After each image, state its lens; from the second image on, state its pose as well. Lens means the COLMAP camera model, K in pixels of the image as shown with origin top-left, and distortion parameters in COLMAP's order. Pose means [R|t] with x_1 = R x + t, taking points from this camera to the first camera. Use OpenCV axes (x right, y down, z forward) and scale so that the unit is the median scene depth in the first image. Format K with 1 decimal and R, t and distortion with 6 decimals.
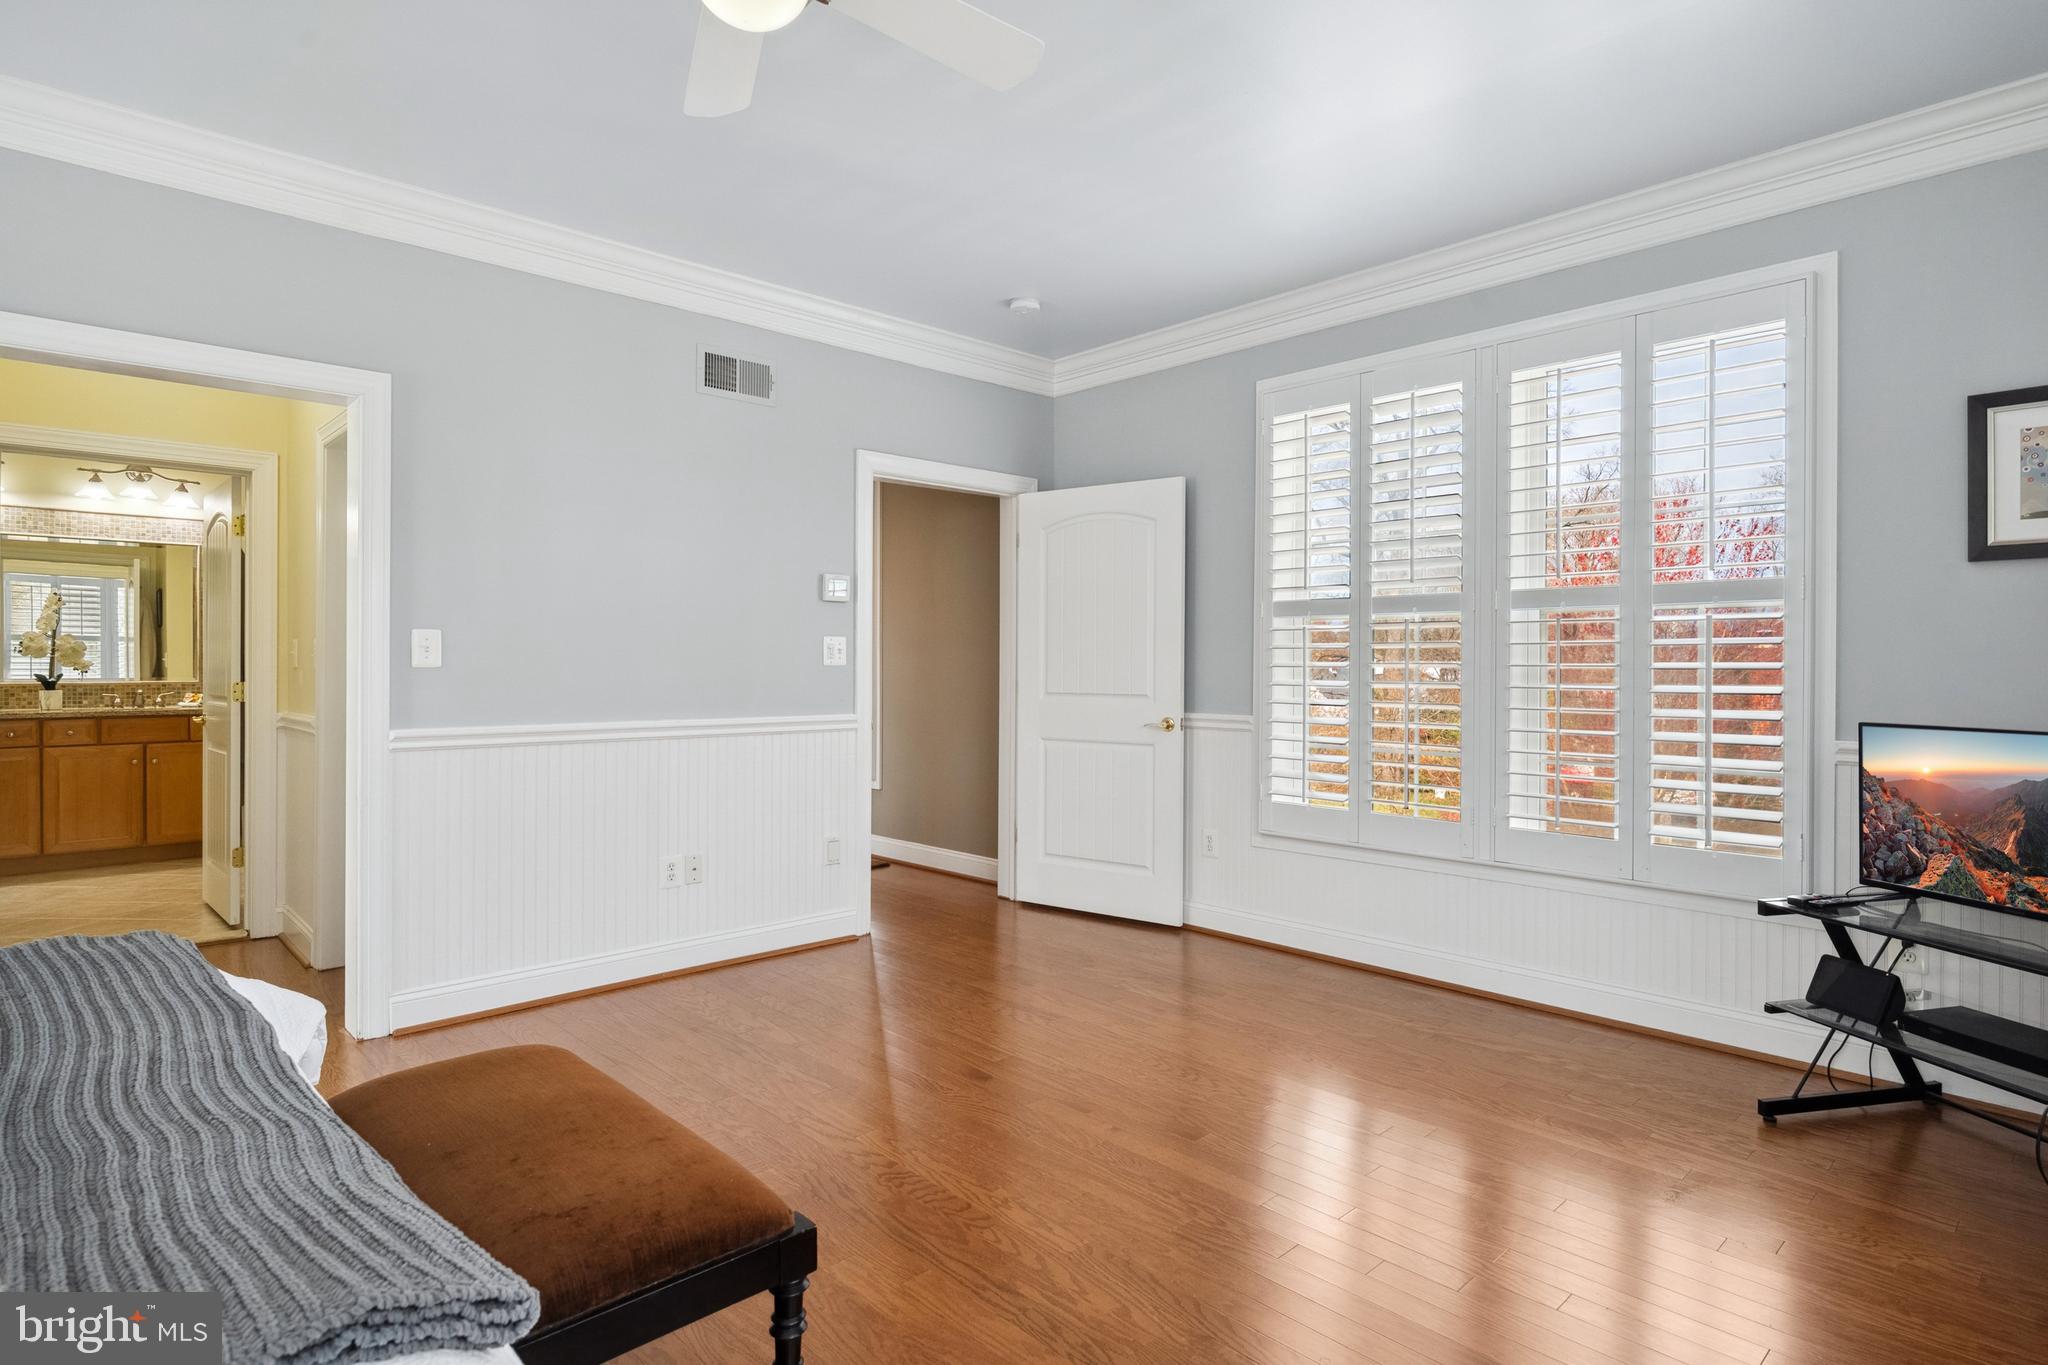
lens RADIAL K [[1119.4, 0, 1027.3], [0, 1119.4, 662.3], [0, 0, 1]] dist [0.003438, 0.001834]
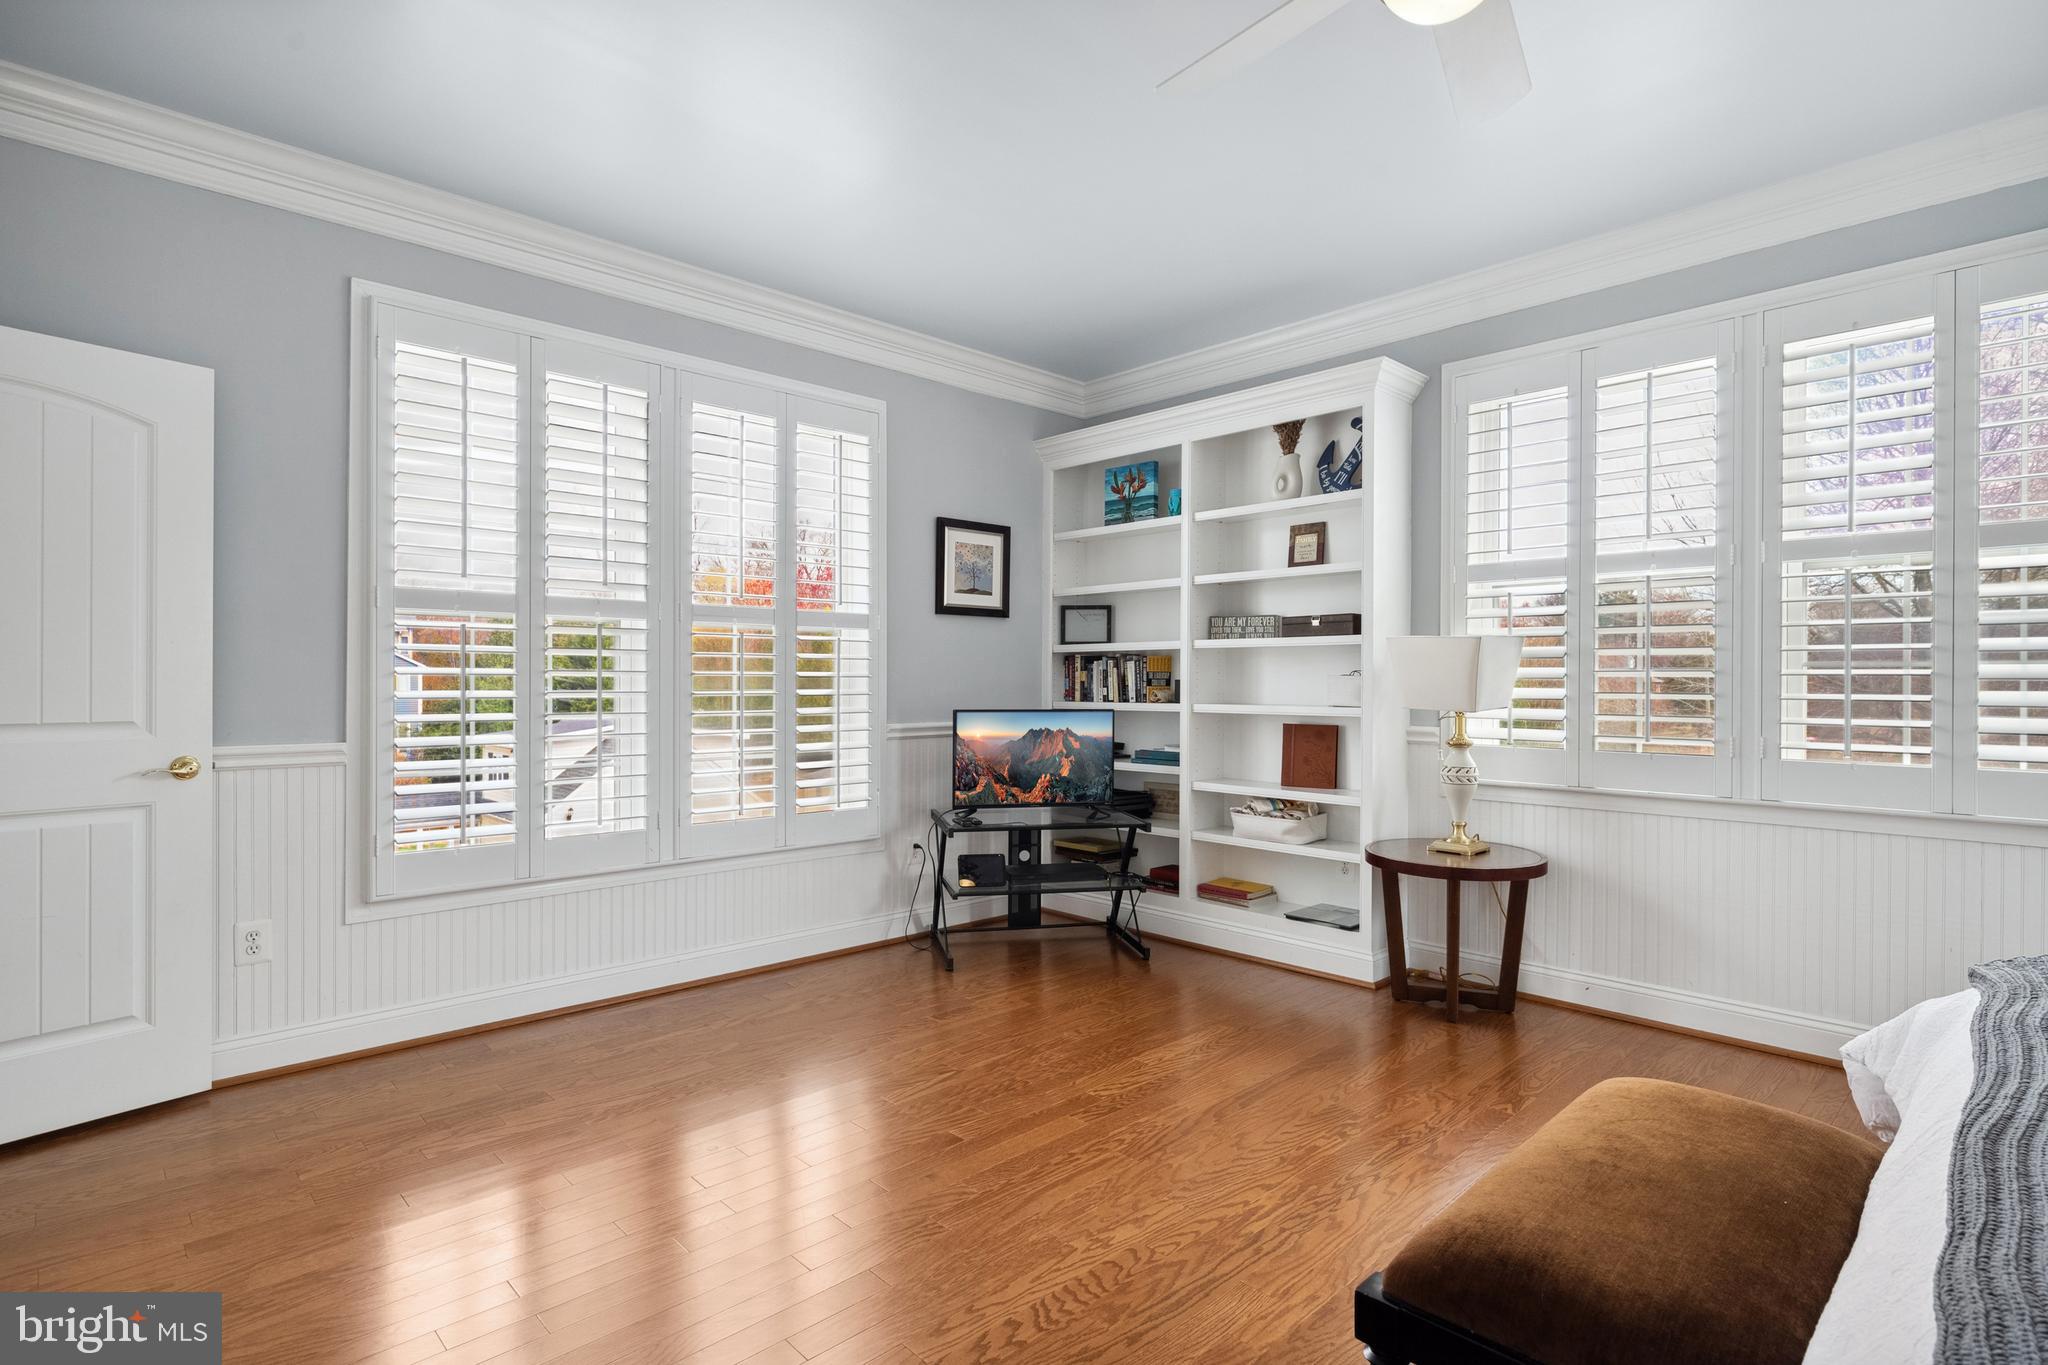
lens RADIAL K [[1012.5, 0, 1022.2], [0, 1012.5, 690.3], [0, 0, 1]] dist [-0.000393, -0.000369]
pose [[-0.018584, -0.009041, 0.999786, -0.586387], [-0.001278, 0.999959, 0.009019, 0.010052], [-0.999826, -0.001110, -0.018595, 0.749475]]
